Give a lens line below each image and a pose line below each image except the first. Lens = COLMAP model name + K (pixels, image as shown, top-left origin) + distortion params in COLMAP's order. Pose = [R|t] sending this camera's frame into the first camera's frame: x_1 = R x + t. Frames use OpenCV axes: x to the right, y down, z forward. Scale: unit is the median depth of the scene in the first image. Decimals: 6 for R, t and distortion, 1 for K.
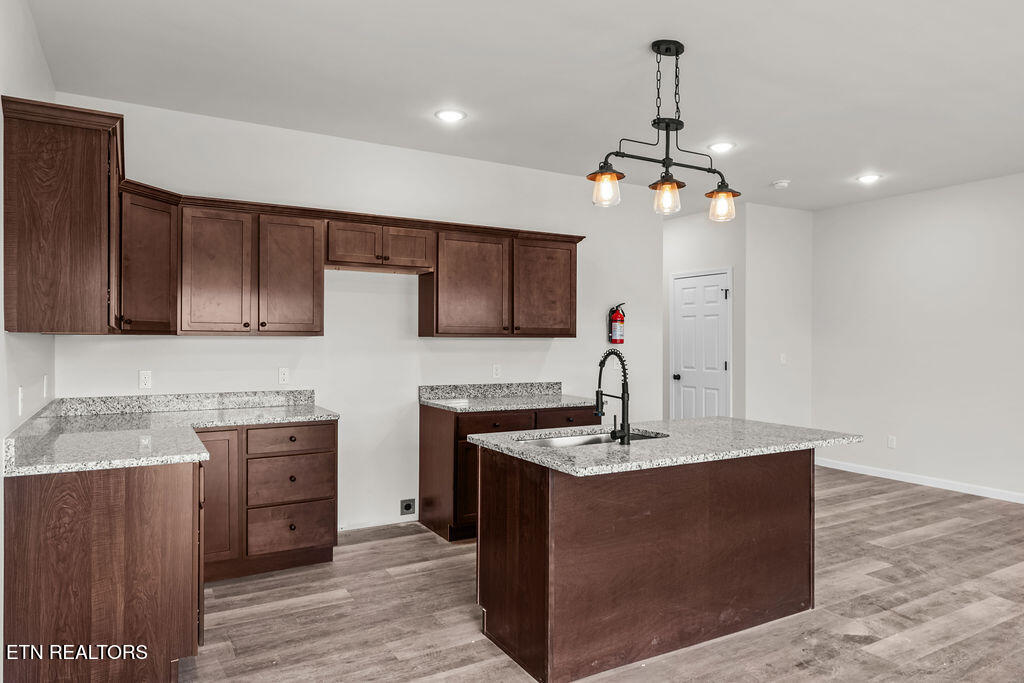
lens RADIAL K [[643.3, 0, 501.4], [0, 643.3, 343.1], [0, 0, 1]] dist [-0.005581, 0.001077]
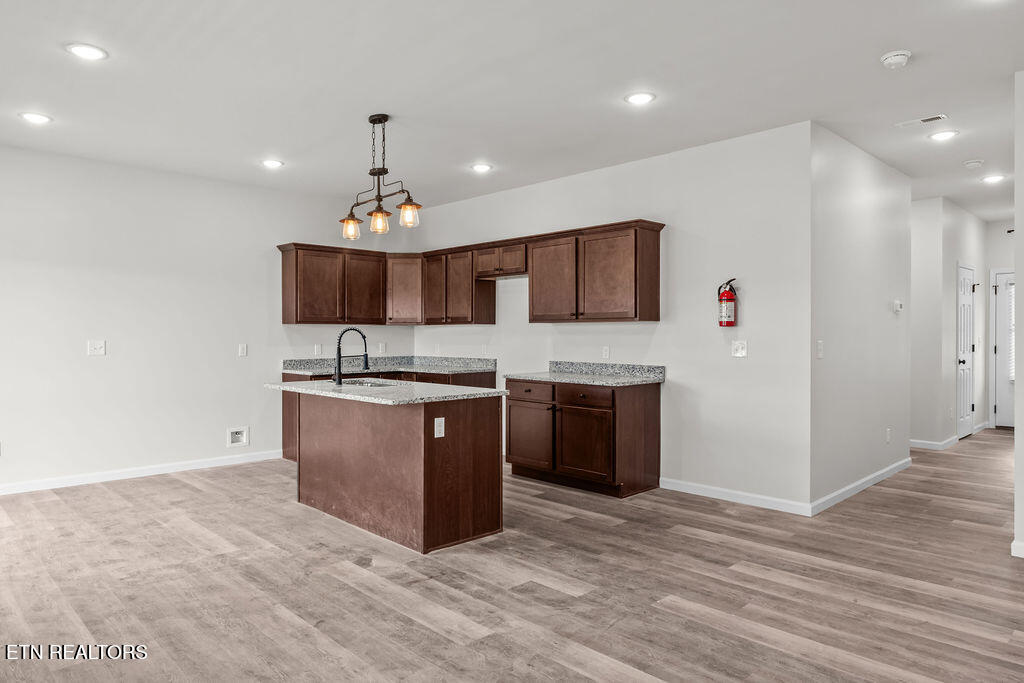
lens RADIAL K [[643.3, 0, 504.4], [0, 643.3, 338.4], [0, 0, 1]] dist [-0.005581, 0.001077]
pose [[0.255089, 0.000890, -0.966917, 1.384619], [-0.004443, 0.999990, -0.000252, 0.027142], [0.966907, 0.004360, 0.255091, 0.723524]]
